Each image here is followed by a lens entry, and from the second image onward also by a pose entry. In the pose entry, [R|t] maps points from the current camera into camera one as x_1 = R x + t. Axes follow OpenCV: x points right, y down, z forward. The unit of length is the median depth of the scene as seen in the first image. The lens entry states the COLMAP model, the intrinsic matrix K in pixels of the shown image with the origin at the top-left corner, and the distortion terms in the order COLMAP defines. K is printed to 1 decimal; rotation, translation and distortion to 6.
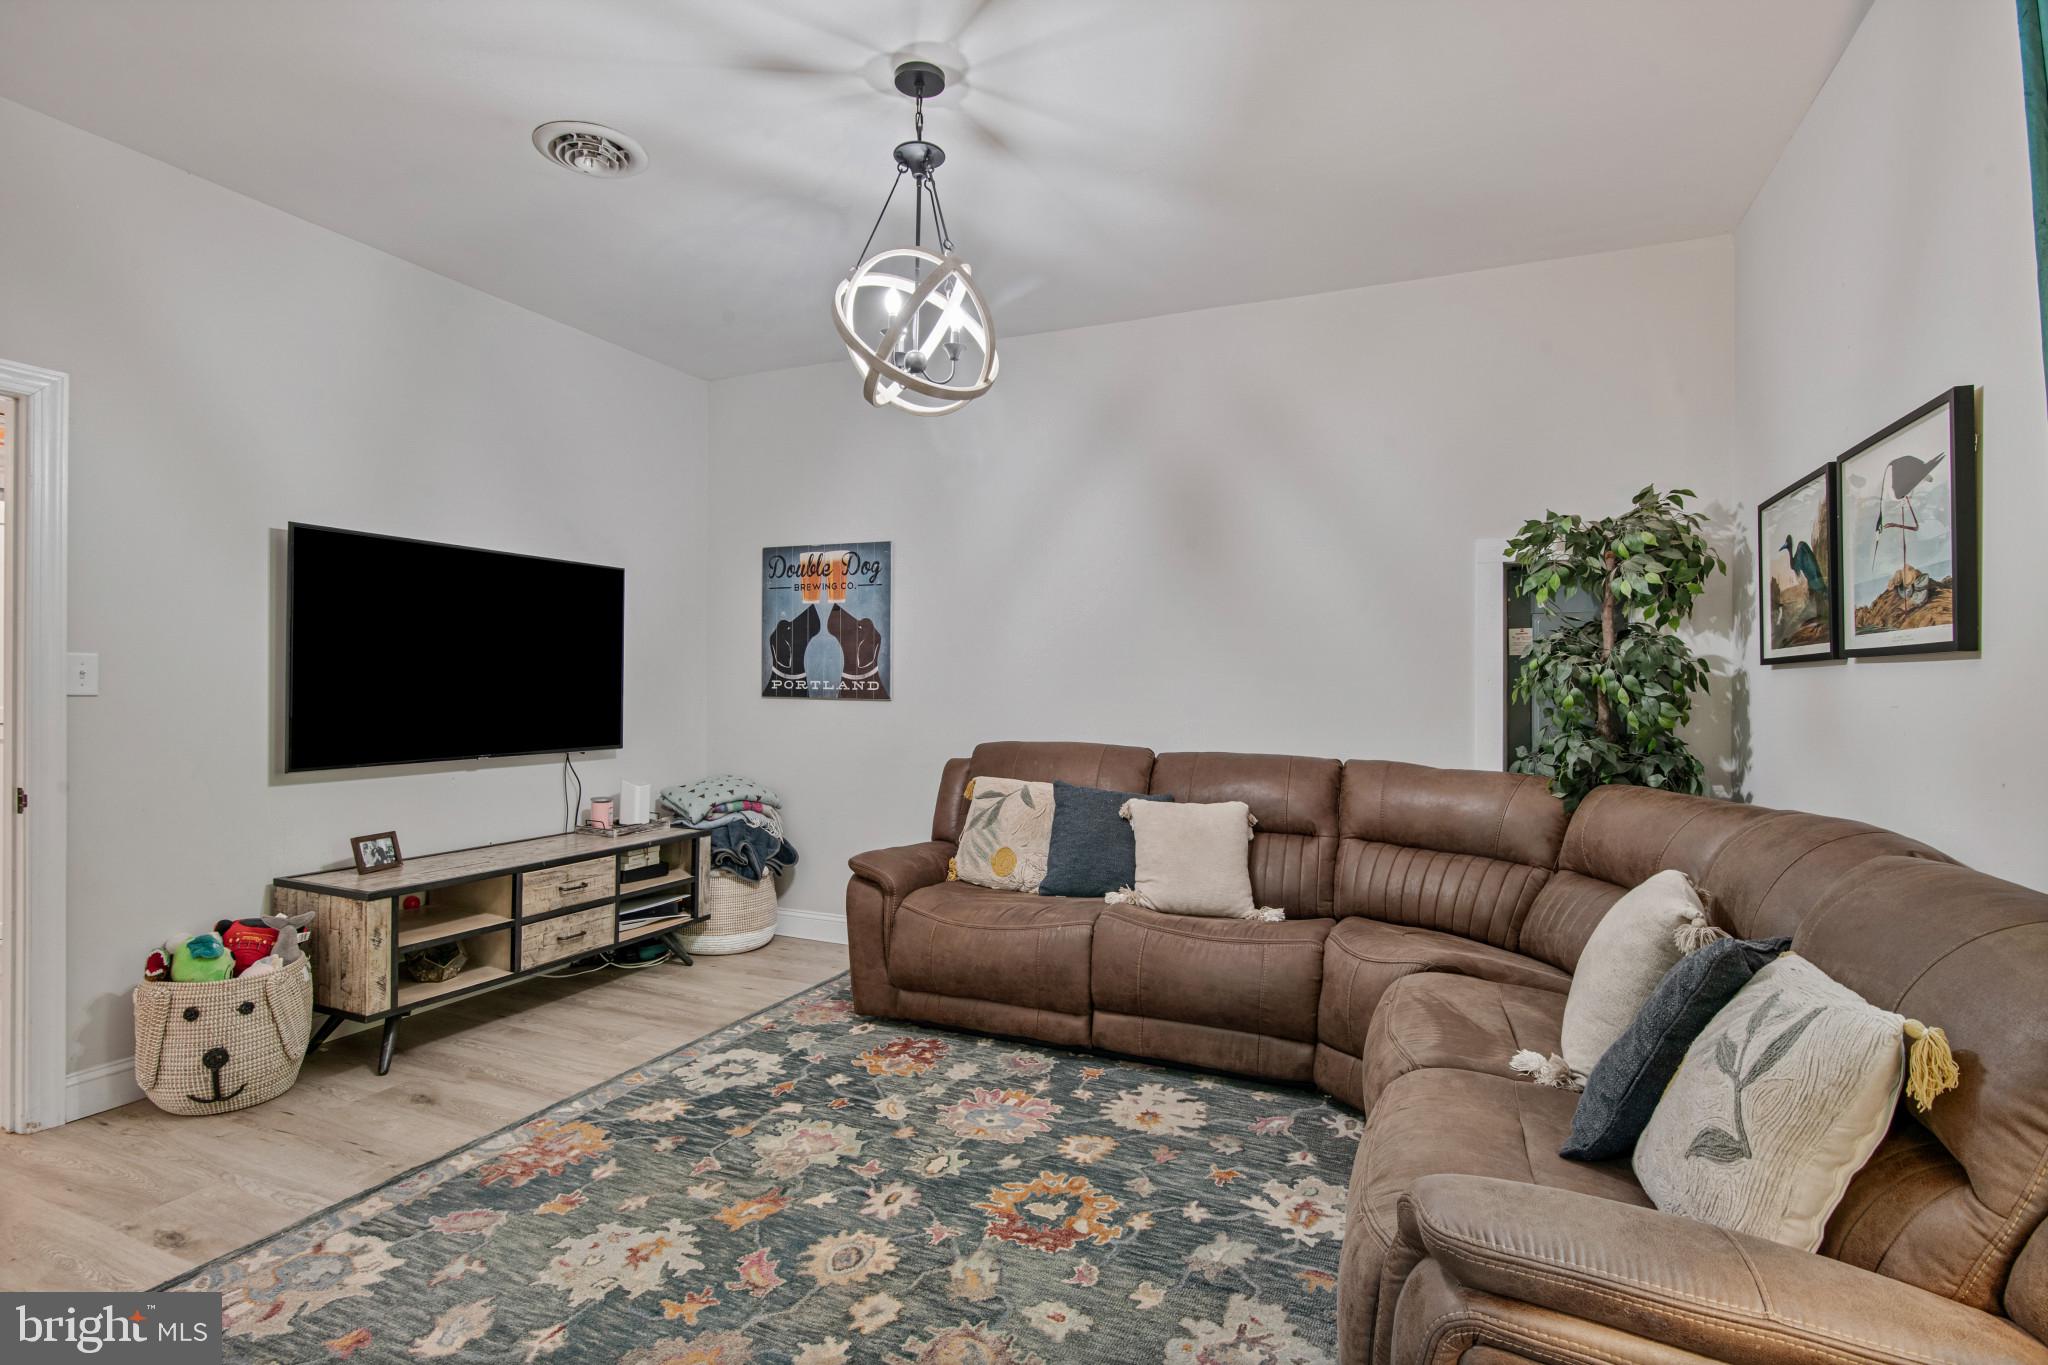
lens RADIAL K [[1018.2, 0, 1029.9], [0, 1018.2, 679.8], [0, 0, 1]] dist [-0.004980, -0.001678]
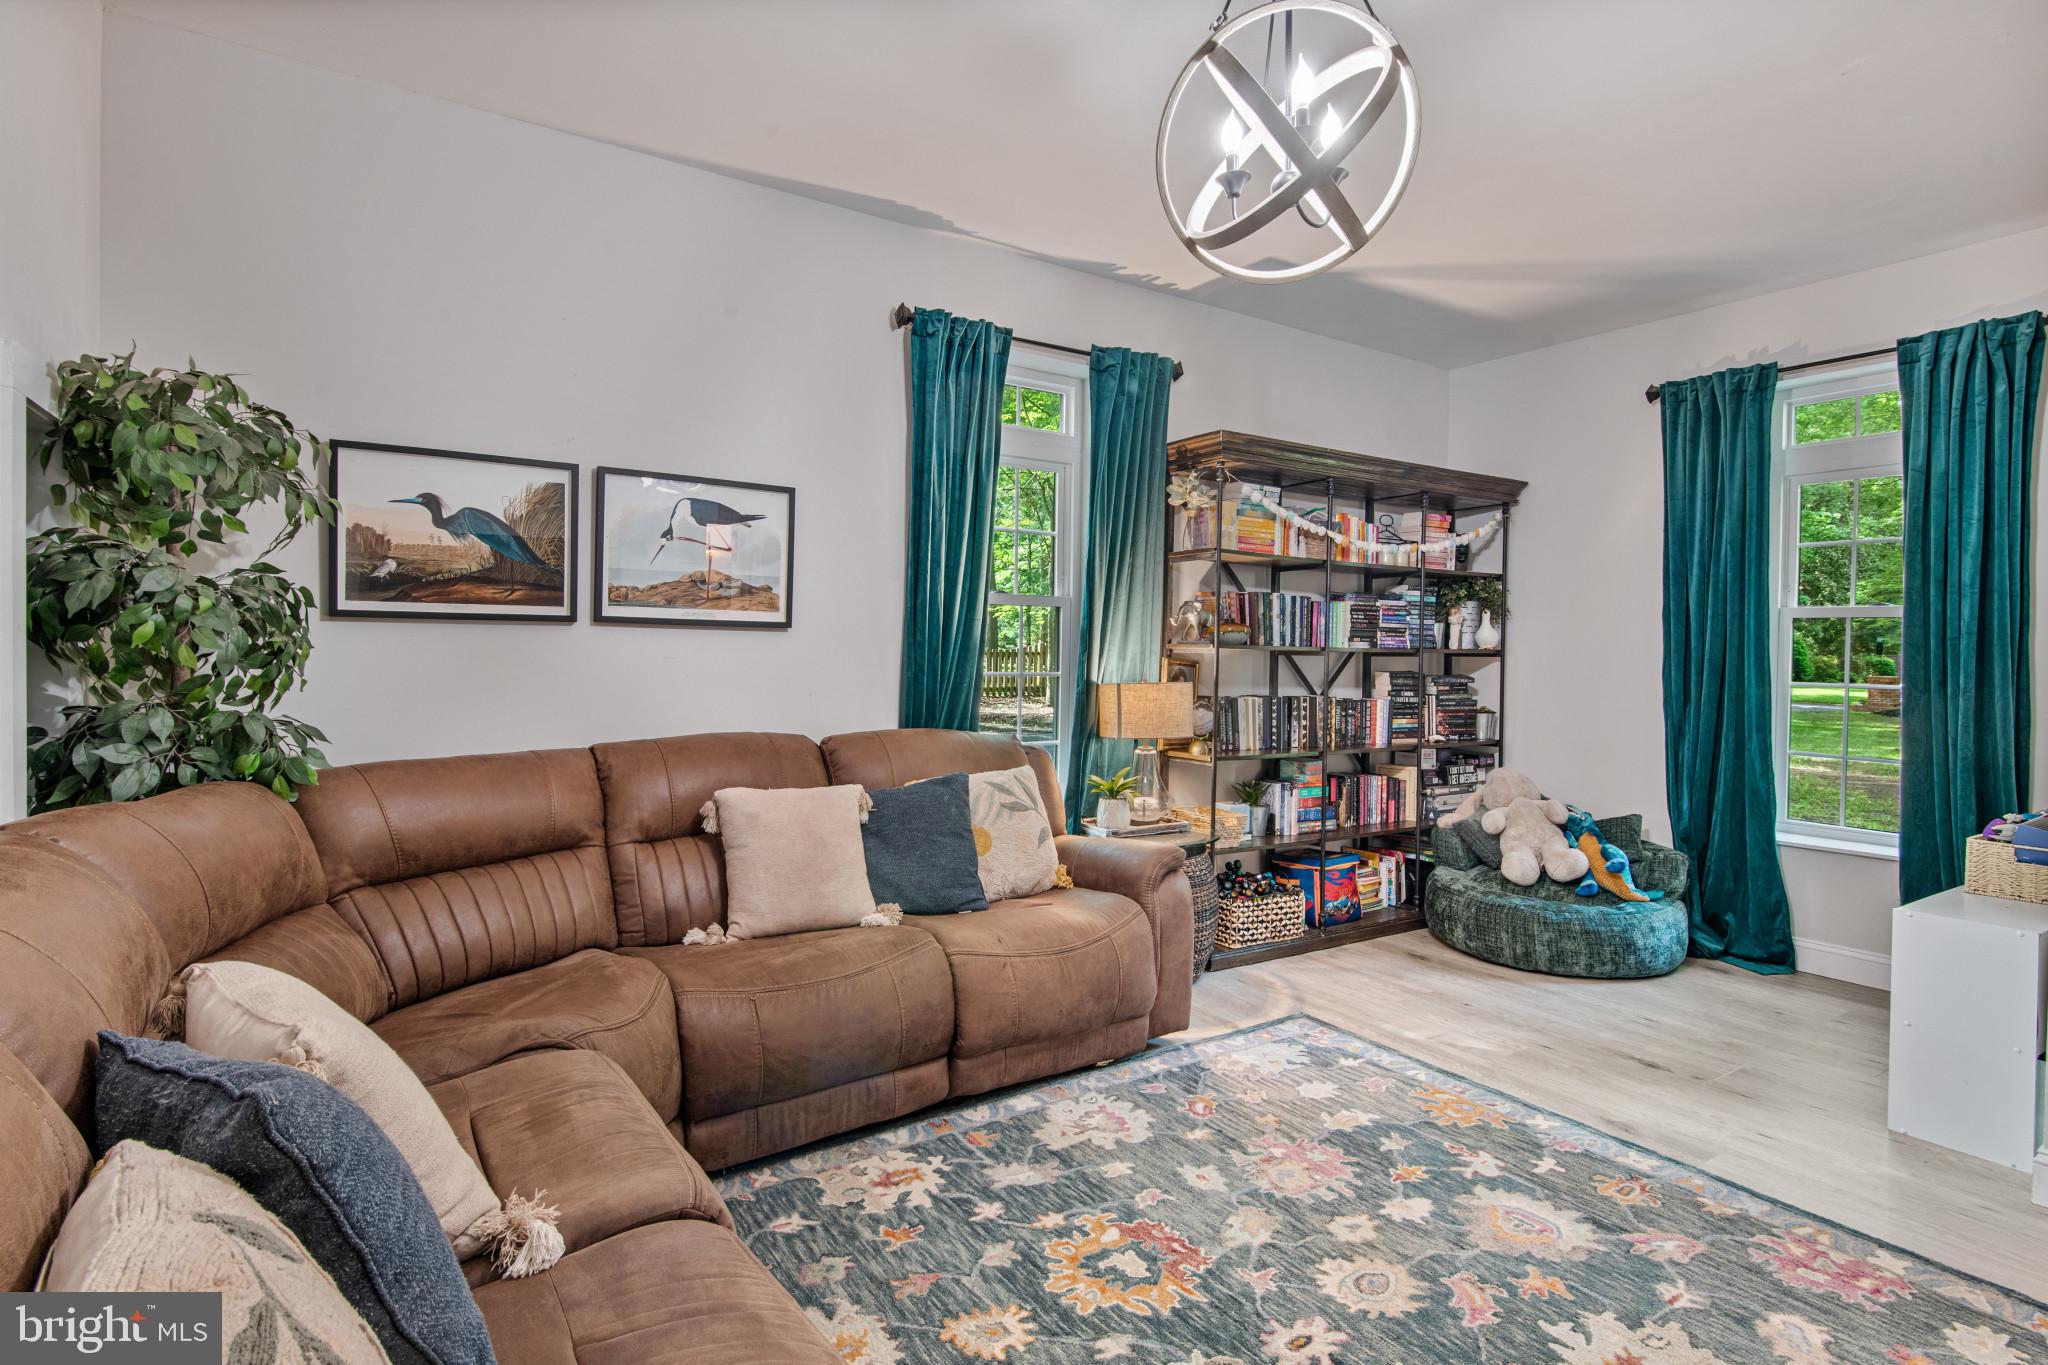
lens RADIAL K [[1018.2, 0, 1040.2], [0, 1018.2, 664.2], [0, 0, 1]] dist [-0.004980, -0.001678]
pose [[-0.842020, -0.032112, 0.538489, -0.379433], [-0.025342, 0.999479, 0.019975, -0.002016], [-0.538850, 0.003172, -0.842395, 1.818892]]
